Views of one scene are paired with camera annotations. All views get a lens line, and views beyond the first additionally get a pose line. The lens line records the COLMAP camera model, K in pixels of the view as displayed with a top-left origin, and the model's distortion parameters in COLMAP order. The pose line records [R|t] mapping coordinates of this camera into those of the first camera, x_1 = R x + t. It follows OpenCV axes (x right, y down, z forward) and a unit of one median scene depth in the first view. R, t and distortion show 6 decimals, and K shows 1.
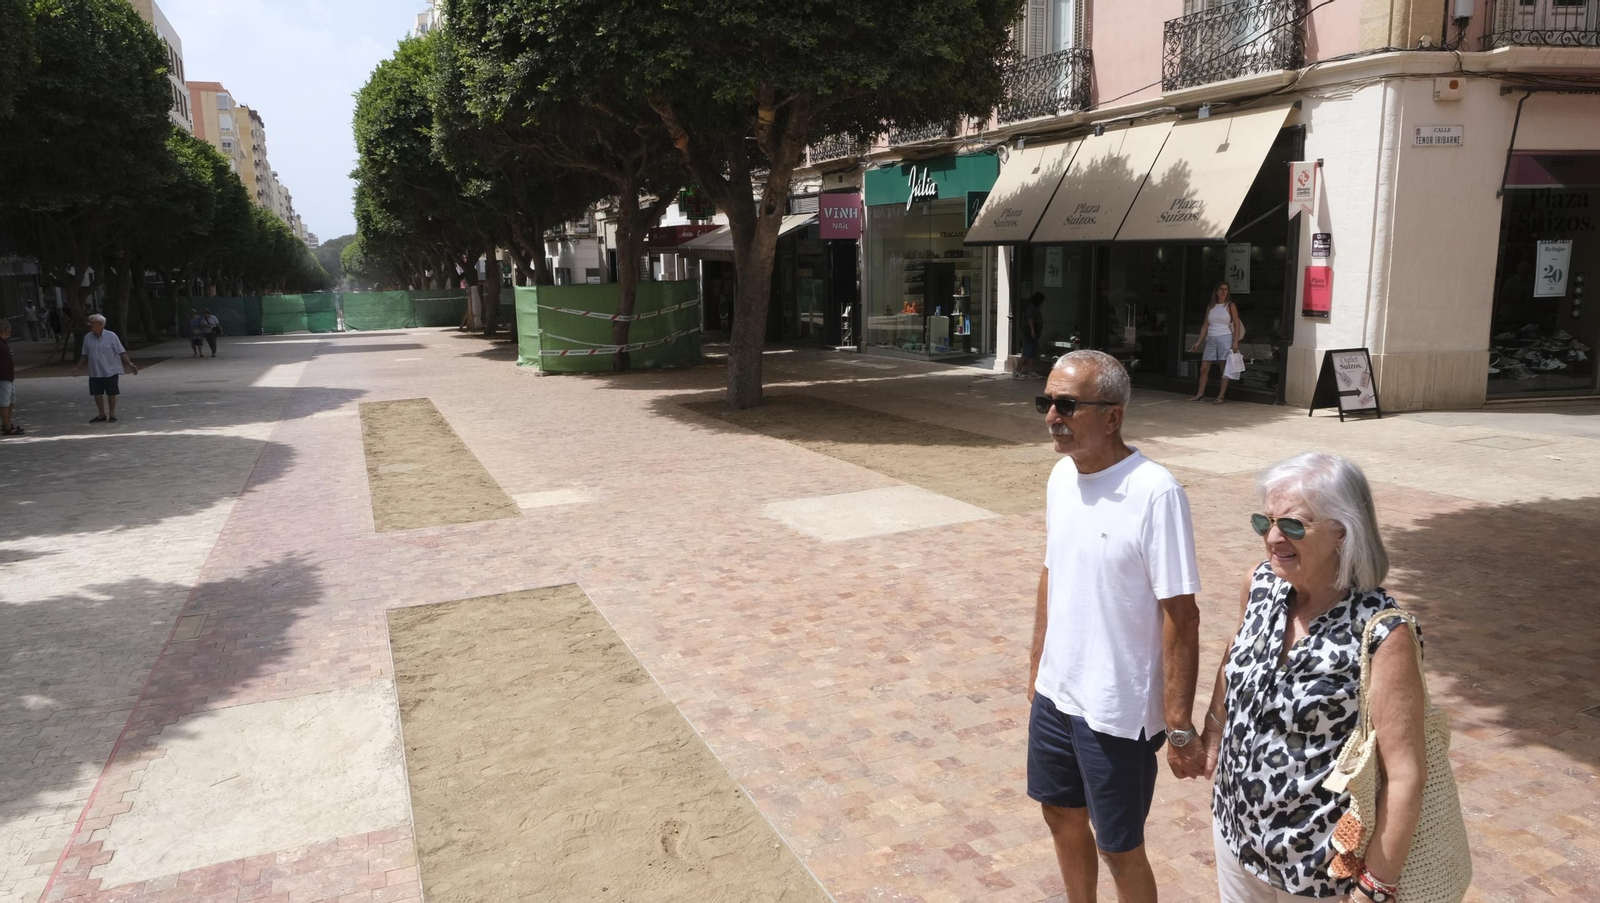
lens RADIAL K [[1113.1, 0, 821.5], [0, 1113.1, 450.6], [0, 0, 1]] dist [-0.010617, 0.004670]
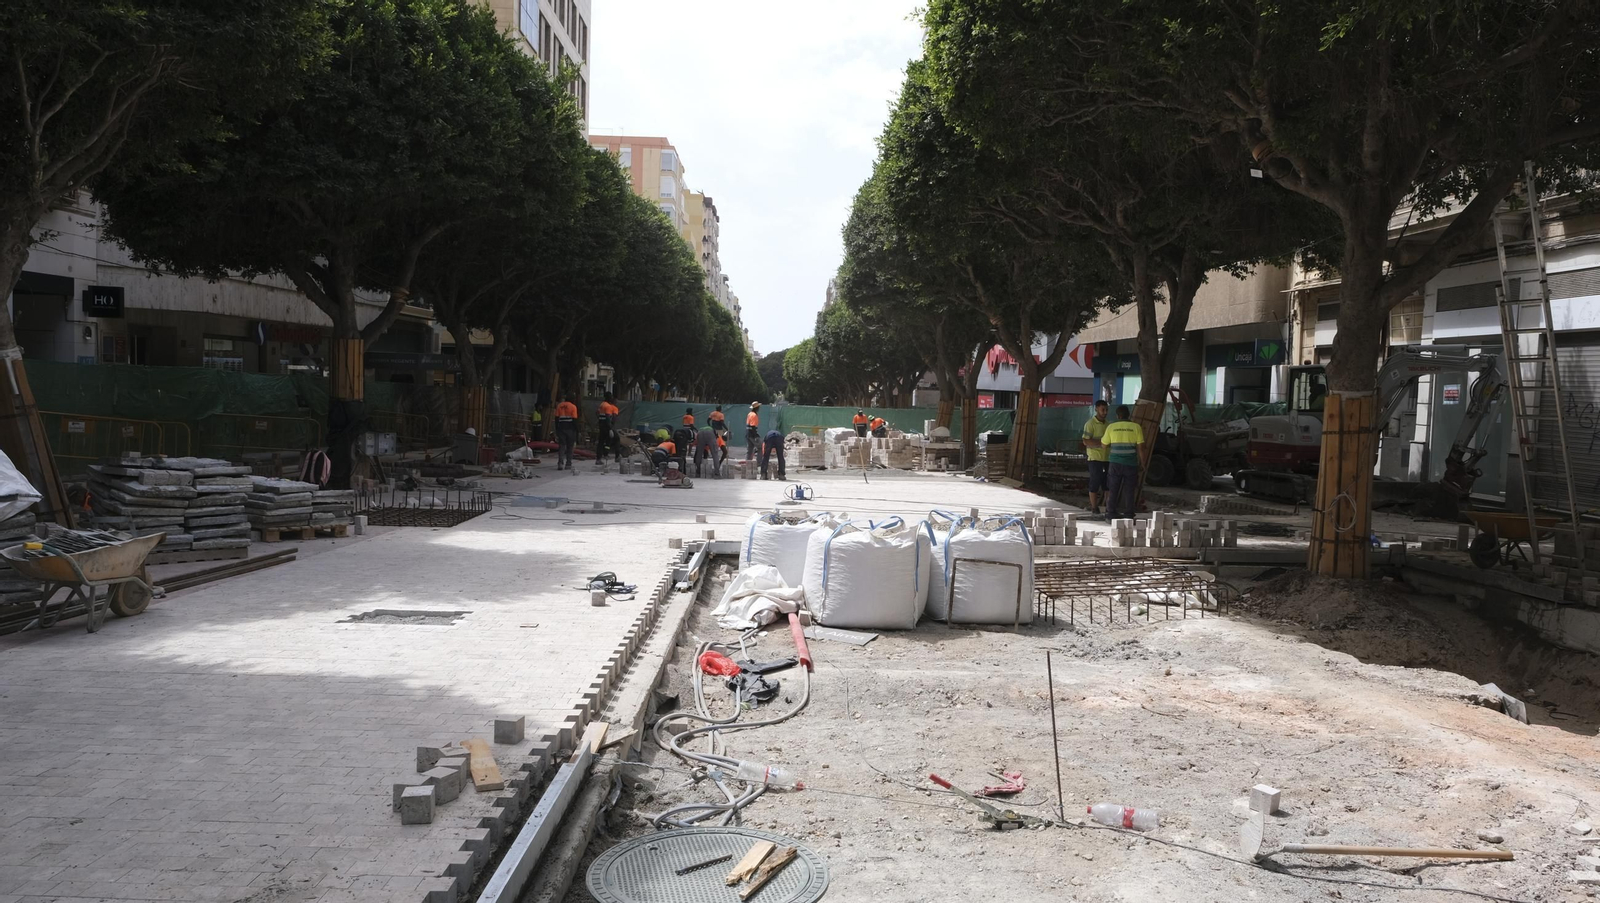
lens RADIAL K [[1113.1, 0, 821.5], [0, 1113.1, 450.6], [0, 0, 1]] dist [-0.010617, 0.004670]
pose [[0.934031, 0.058446, -0.352378, -0.114456], [-0.097873, 0.990643, -0.095119, -0.038382], [0.343522, 0.123332, 0.931011, 0.250971]]
